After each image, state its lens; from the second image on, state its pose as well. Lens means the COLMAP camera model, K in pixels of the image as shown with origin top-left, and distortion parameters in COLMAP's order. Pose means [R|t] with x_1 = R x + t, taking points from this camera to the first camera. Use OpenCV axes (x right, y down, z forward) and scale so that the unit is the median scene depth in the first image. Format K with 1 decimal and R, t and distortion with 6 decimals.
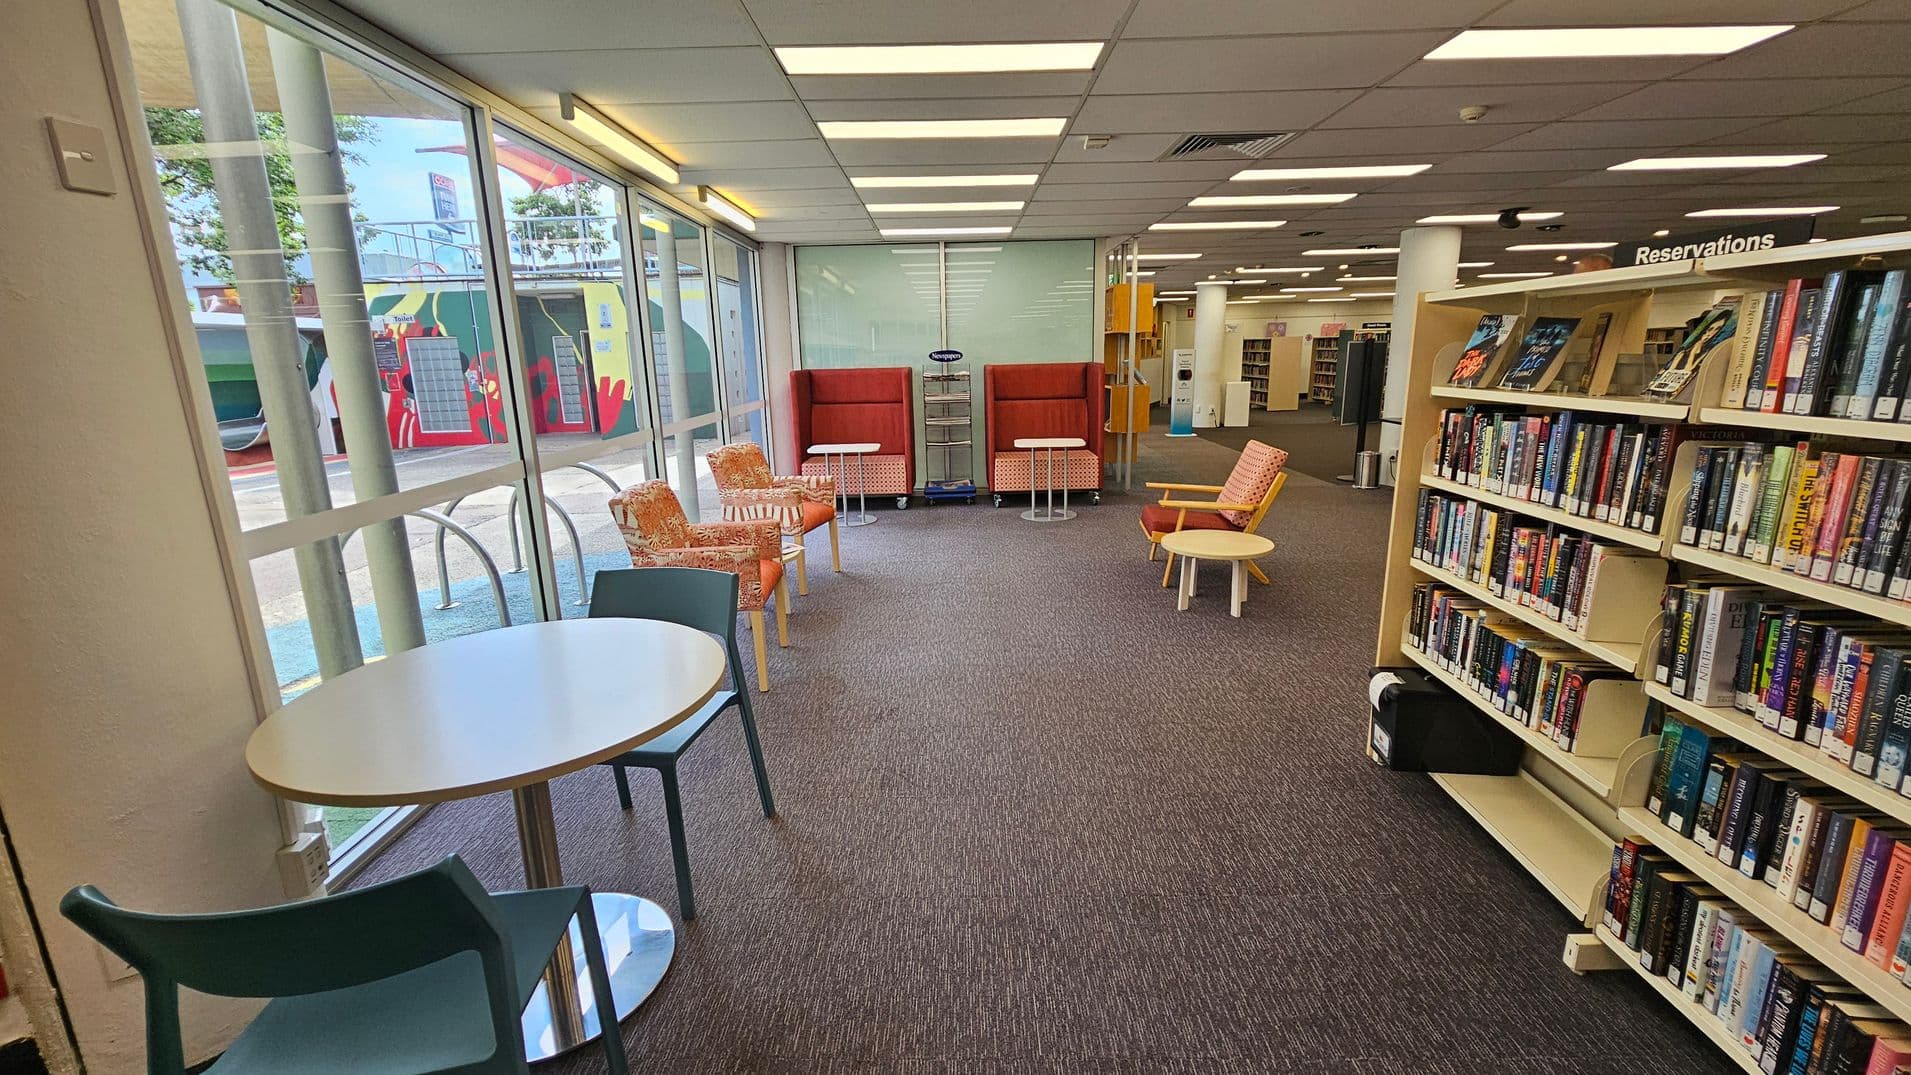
lens RADIAL K [[793.3, 0, 954.0], [0, 793.3, 531.0], [0, 0, 1]] dist [-0.002851, 0.000660]
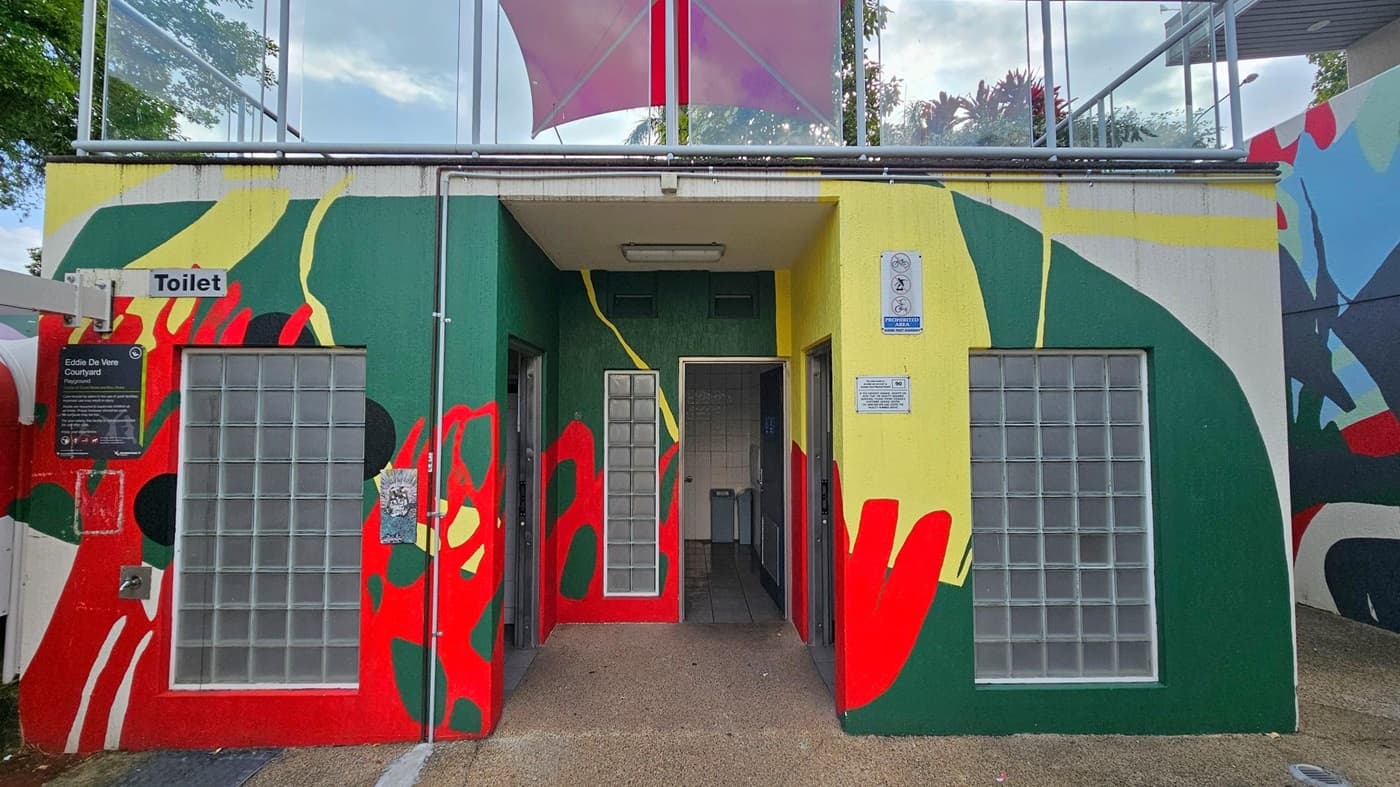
lens RADIAL K [[573.0, 0, 696.2], [0, 573.0, 387.5], [0, 0, 1]] dist [-0.003707, 0.000551]
pose [[0.999423, 0.022939, 0.025056, -0.510958], [-0.015394, 0.963326, -0.267891, -0.177808], [-0.030282, 0.267350, 0.963123, 0.797339]]
